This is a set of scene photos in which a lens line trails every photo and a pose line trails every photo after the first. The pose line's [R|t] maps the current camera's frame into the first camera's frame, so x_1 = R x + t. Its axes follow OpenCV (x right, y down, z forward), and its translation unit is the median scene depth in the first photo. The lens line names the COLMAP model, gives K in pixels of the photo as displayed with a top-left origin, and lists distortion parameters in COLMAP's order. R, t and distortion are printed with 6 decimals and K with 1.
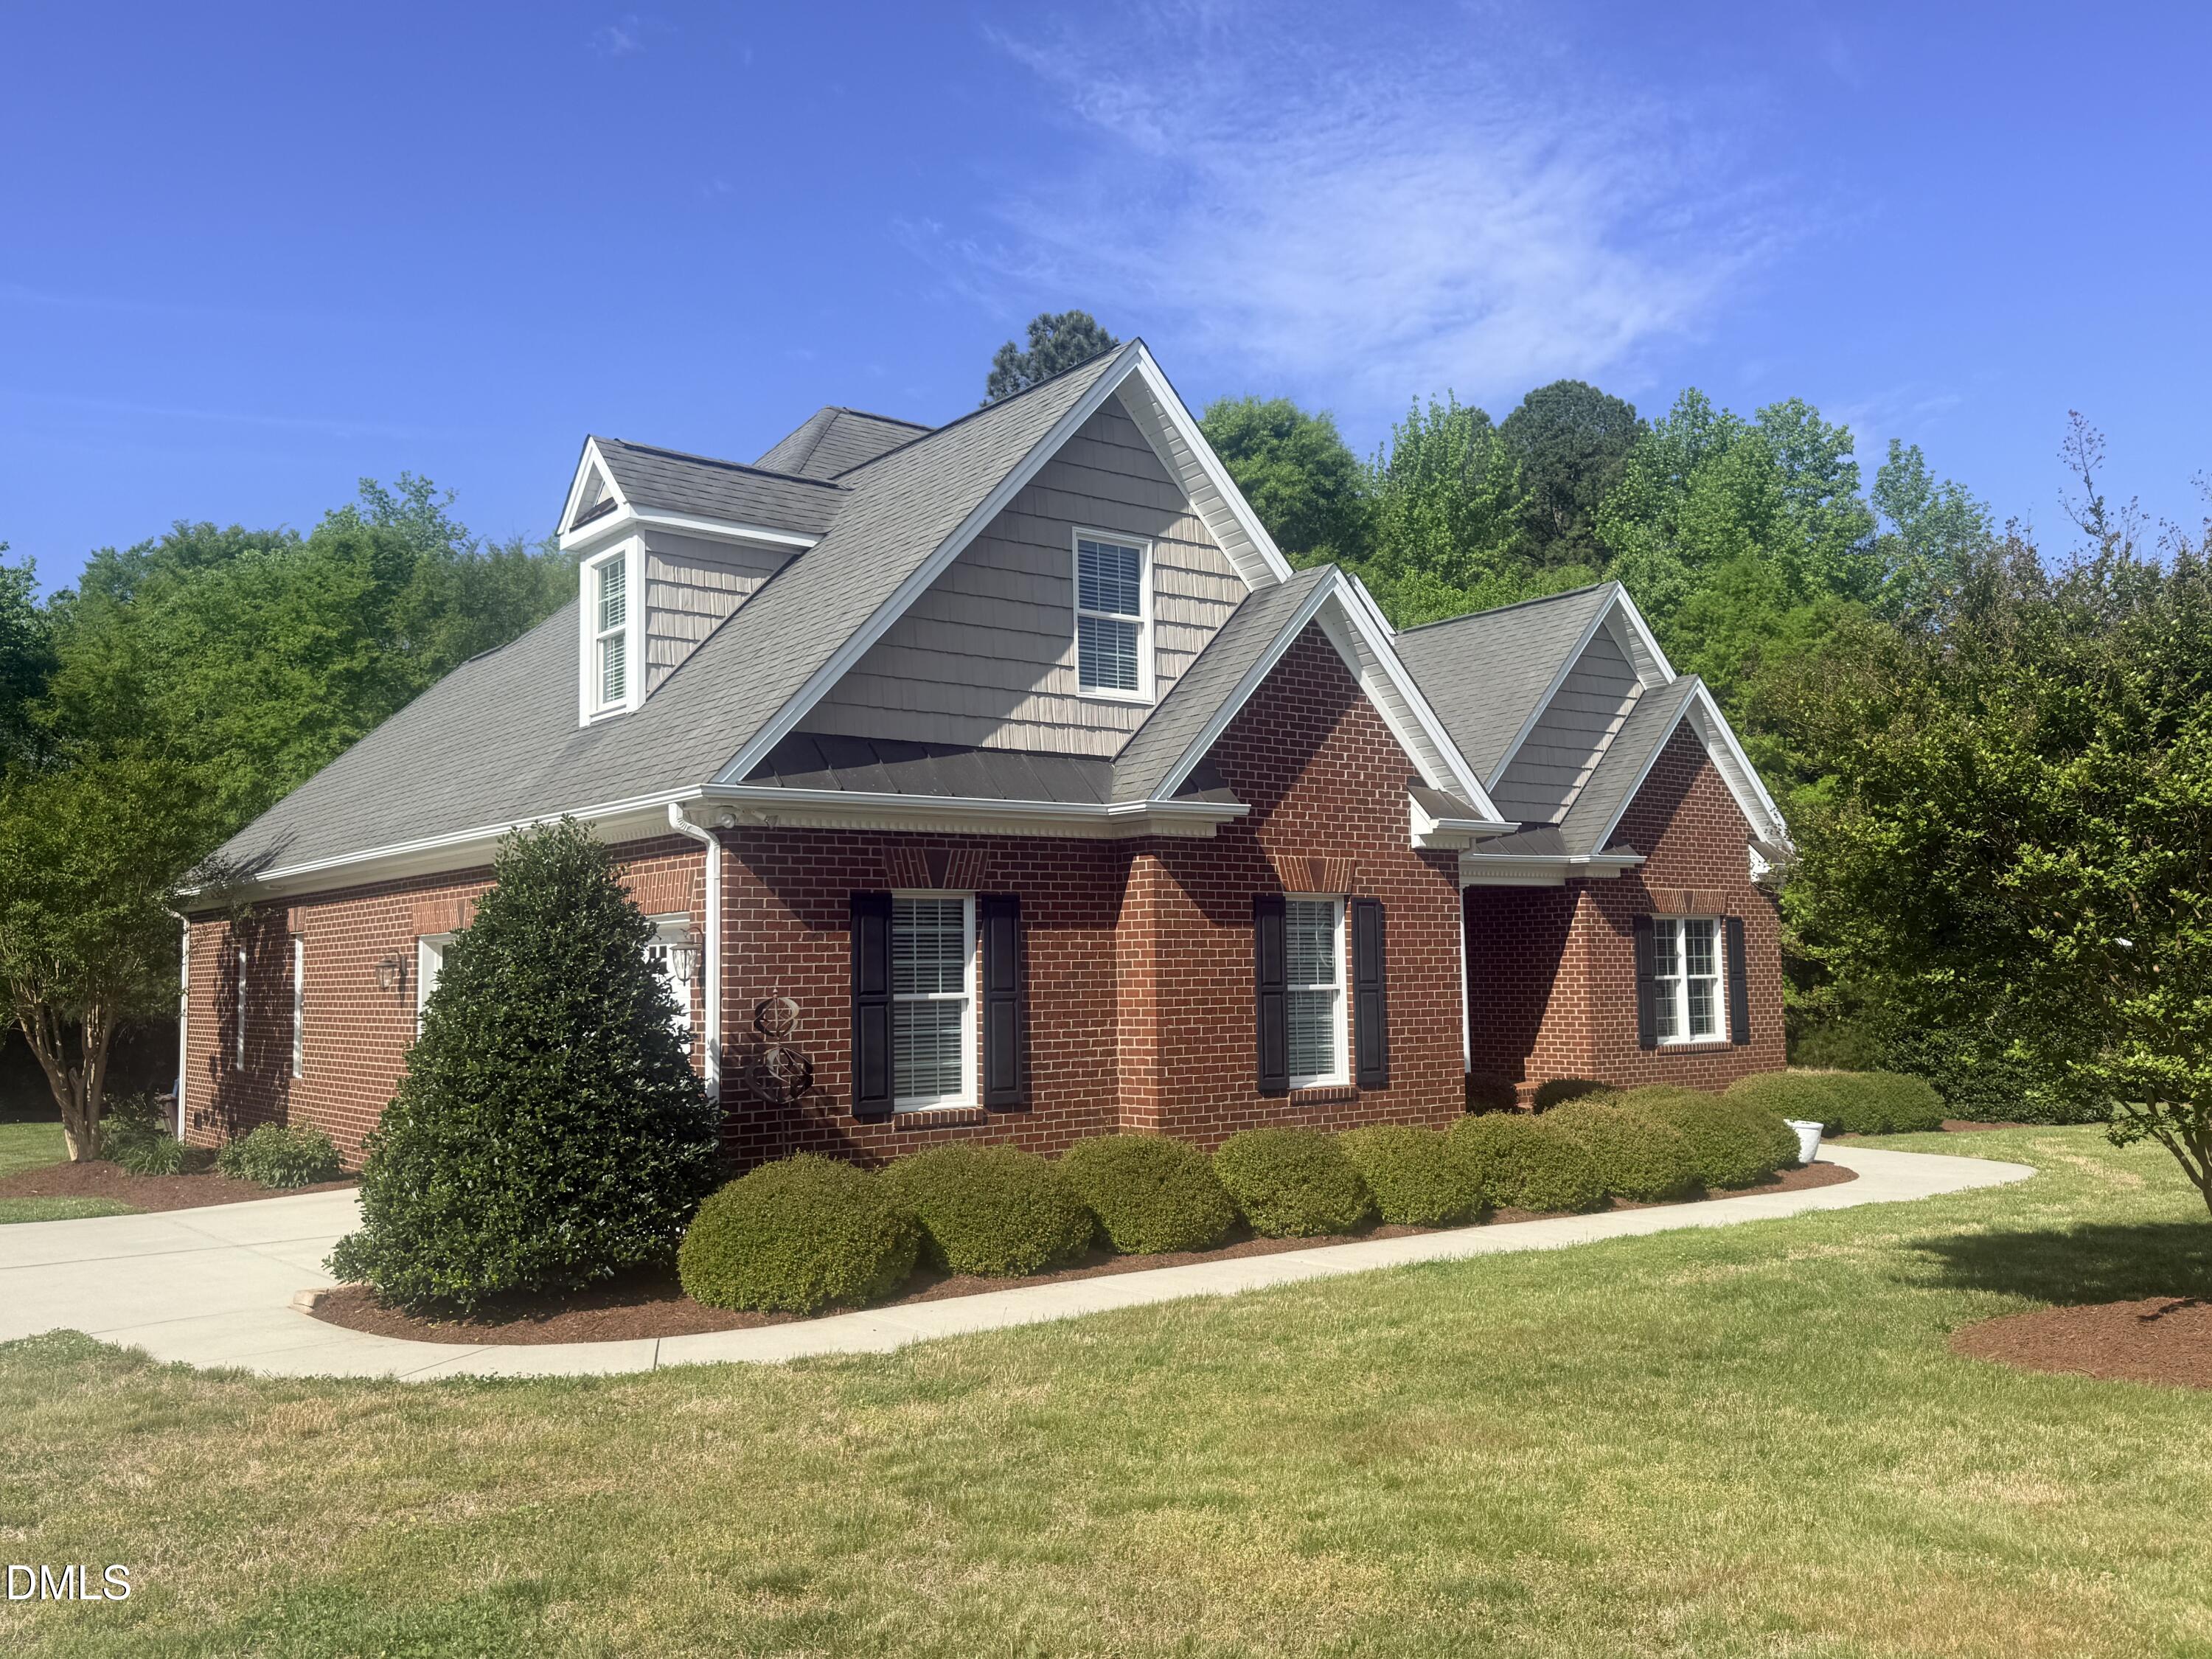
lens RADIAL K [[1828.8, 0, 1114.1], [0, 1828.8, 820.3], [0, 0, 1]] dist [0.024741, -0.037414]
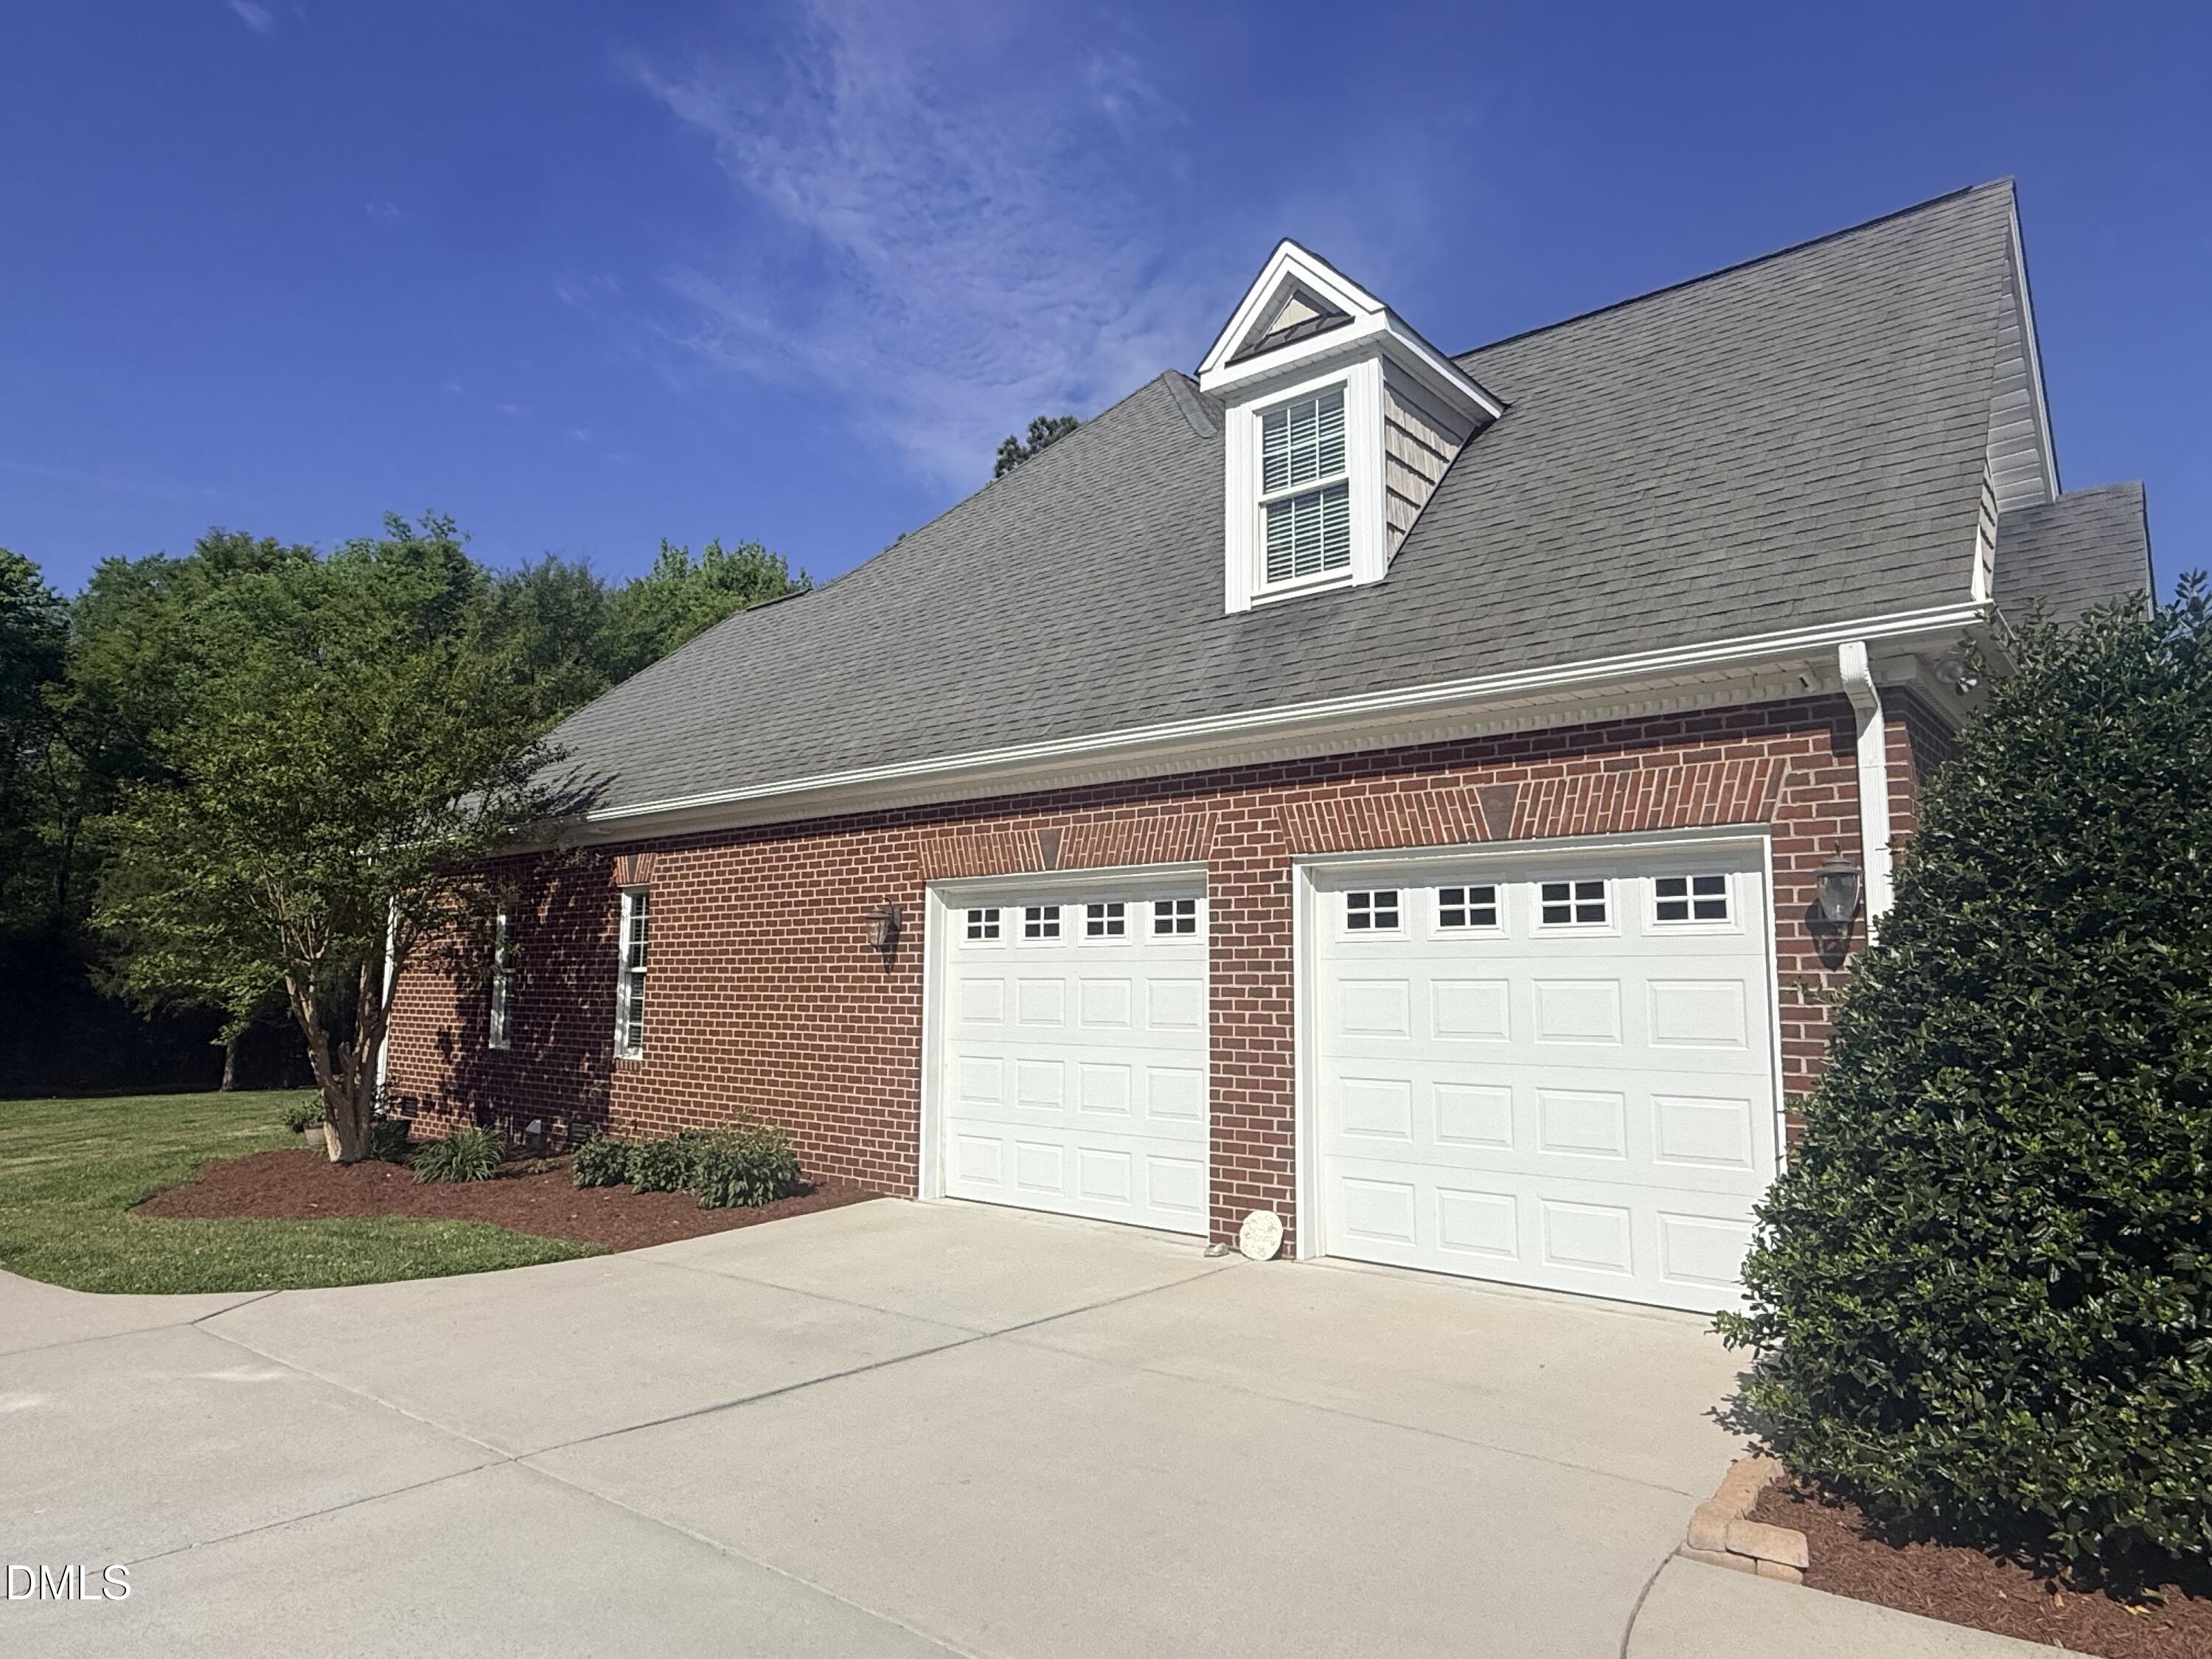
lens RADIAL K [[1337.1, 0, 1106.4], [0, 1337.1, 827.5], [0, 0, 1]] dist [-0.004781, 0.008023]
pose [[0.980497, 0.047894, 0.190610, -0.448164], [-0.040974, 0.998356, -0.040081, 0.064778], [-0.192216, 0.031489, 0.980847, 0.459312]]
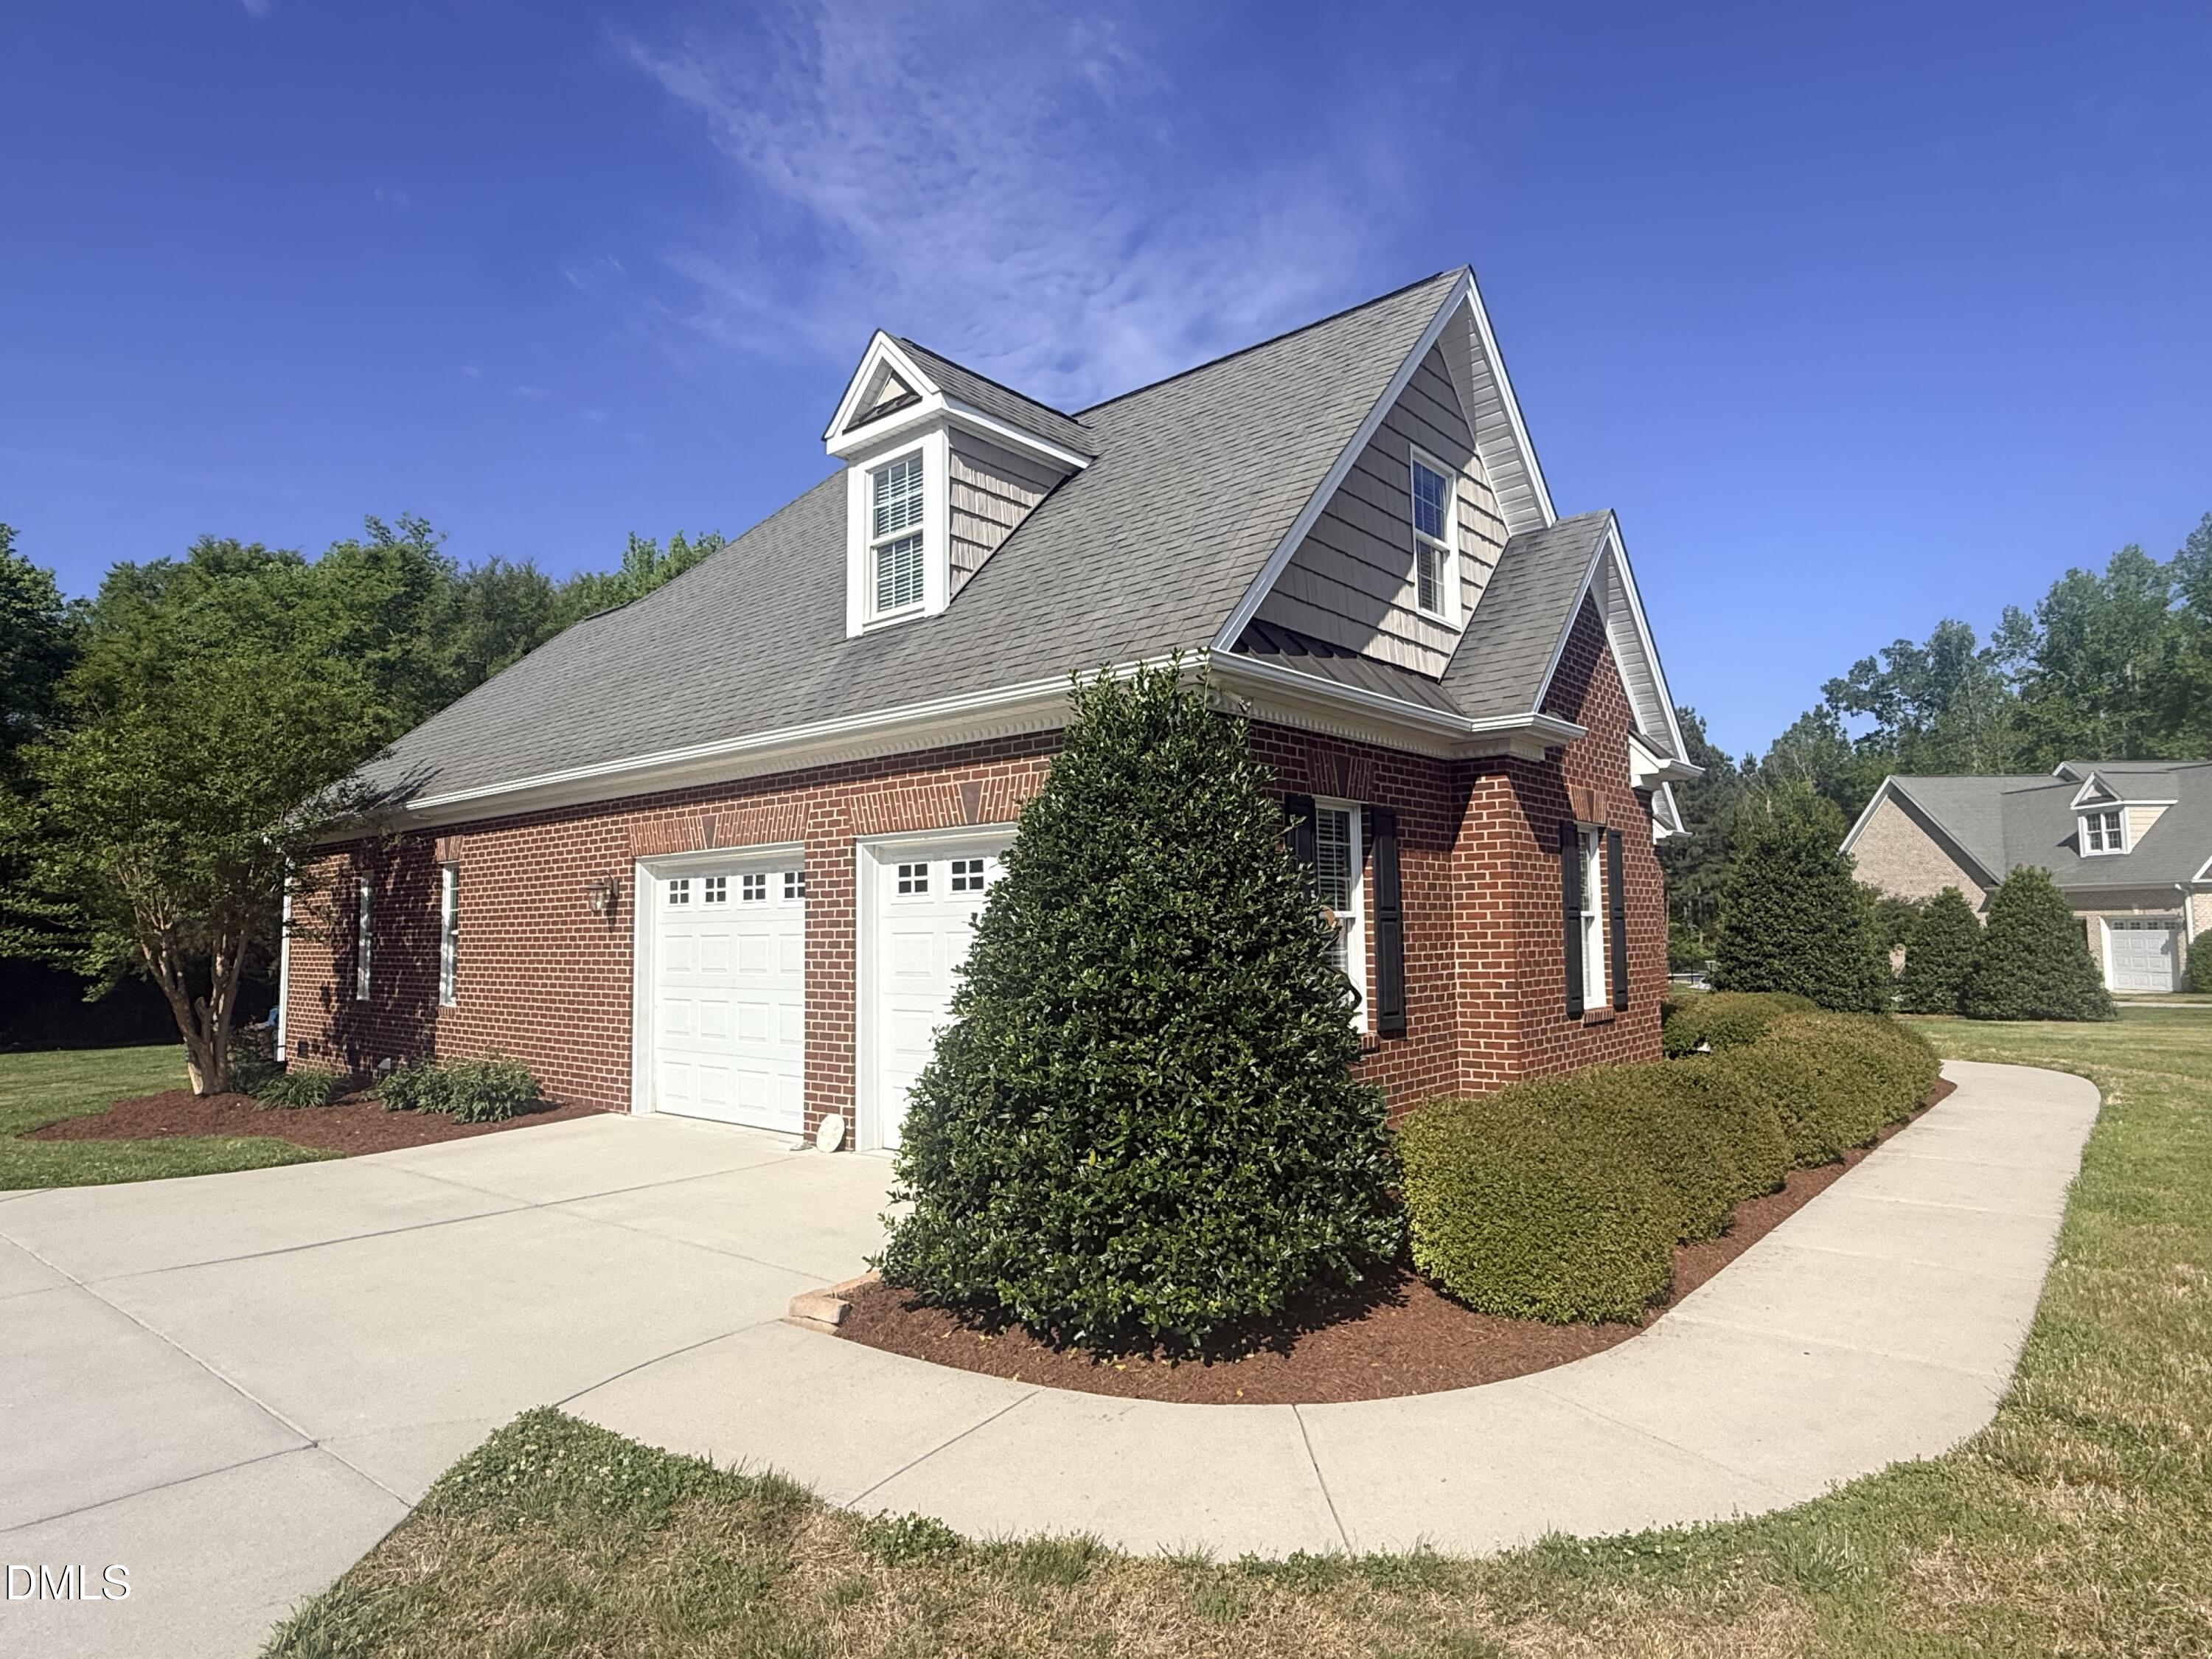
lens RADIAL K [[1310.9, 0, 1161.6], [0, 1310.9, 829.7], [0, 0, 1]] dist [0.001830, 0.009695]
pose [[0.984066, 0.019185, 0.176765, -0.251354], [-0.020185, 0.999789, 0.003864, 0.043591], [-0.176653, -0.007370, 0.984246, 0.298634]]
